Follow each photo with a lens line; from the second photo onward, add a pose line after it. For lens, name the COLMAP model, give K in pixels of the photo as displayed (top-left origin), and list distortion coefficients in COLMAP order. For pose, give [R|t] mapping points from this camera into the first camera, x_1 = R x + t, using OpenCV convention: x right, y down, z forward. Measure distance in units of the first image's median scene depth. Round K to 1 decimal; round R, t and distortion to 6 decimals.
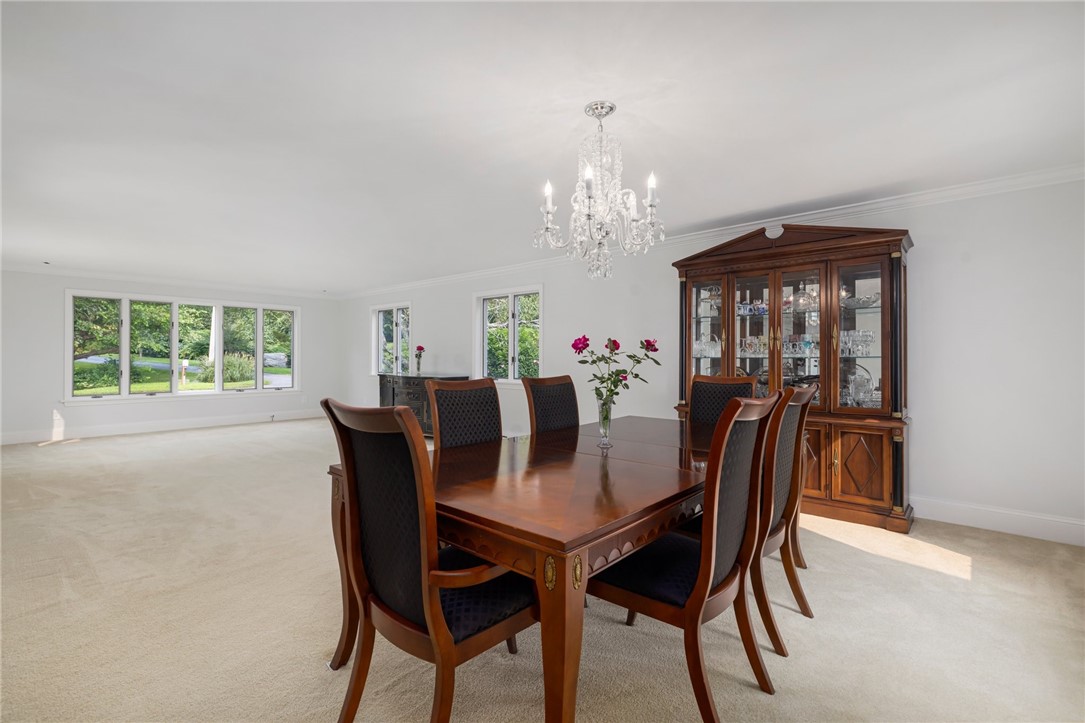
lens RADIAL K [[489.2, 0, 541.8], [0, 489.2, 358.7], [0, 0, 1]] dist [-0.008445, 0.001993]
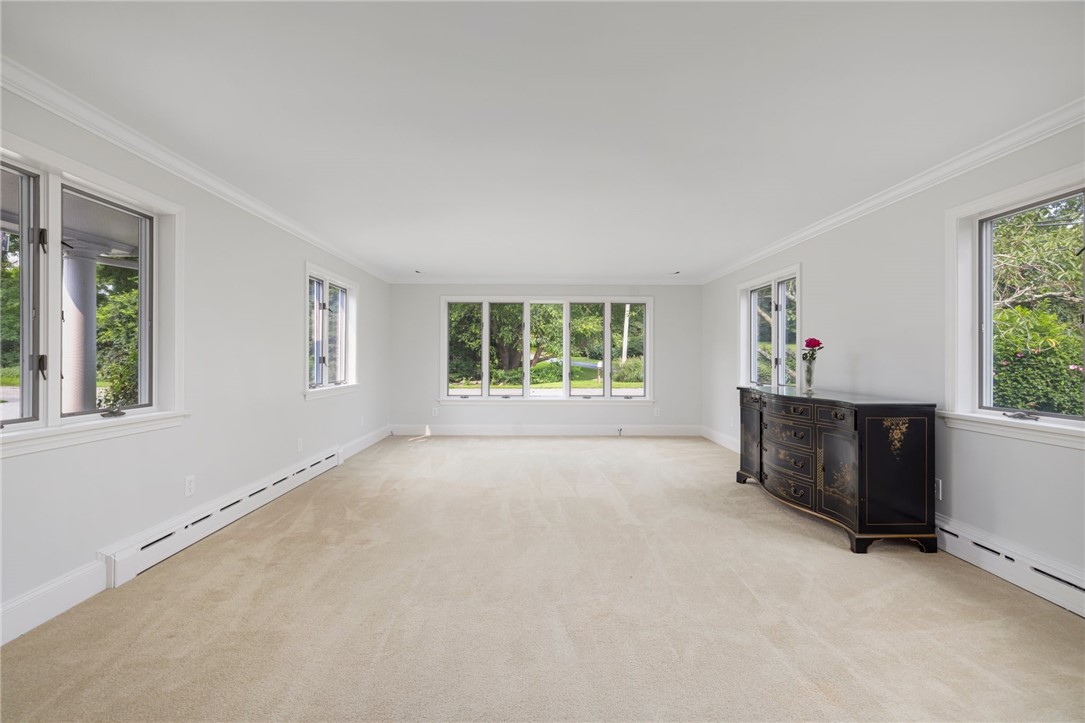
lens RADIAL K [[458.2, 0, 536.4], [0, 458.2, 361.4], [0, 0, 1]] dist [0.001086, 0.000750]
pose [[0.675460, 0.001633, -0.737395, -0.075879], [0.000683, 0.999996, 0.002840, -0.002622], [0.737396, -0.002422, 0.675456, 0.400396]]
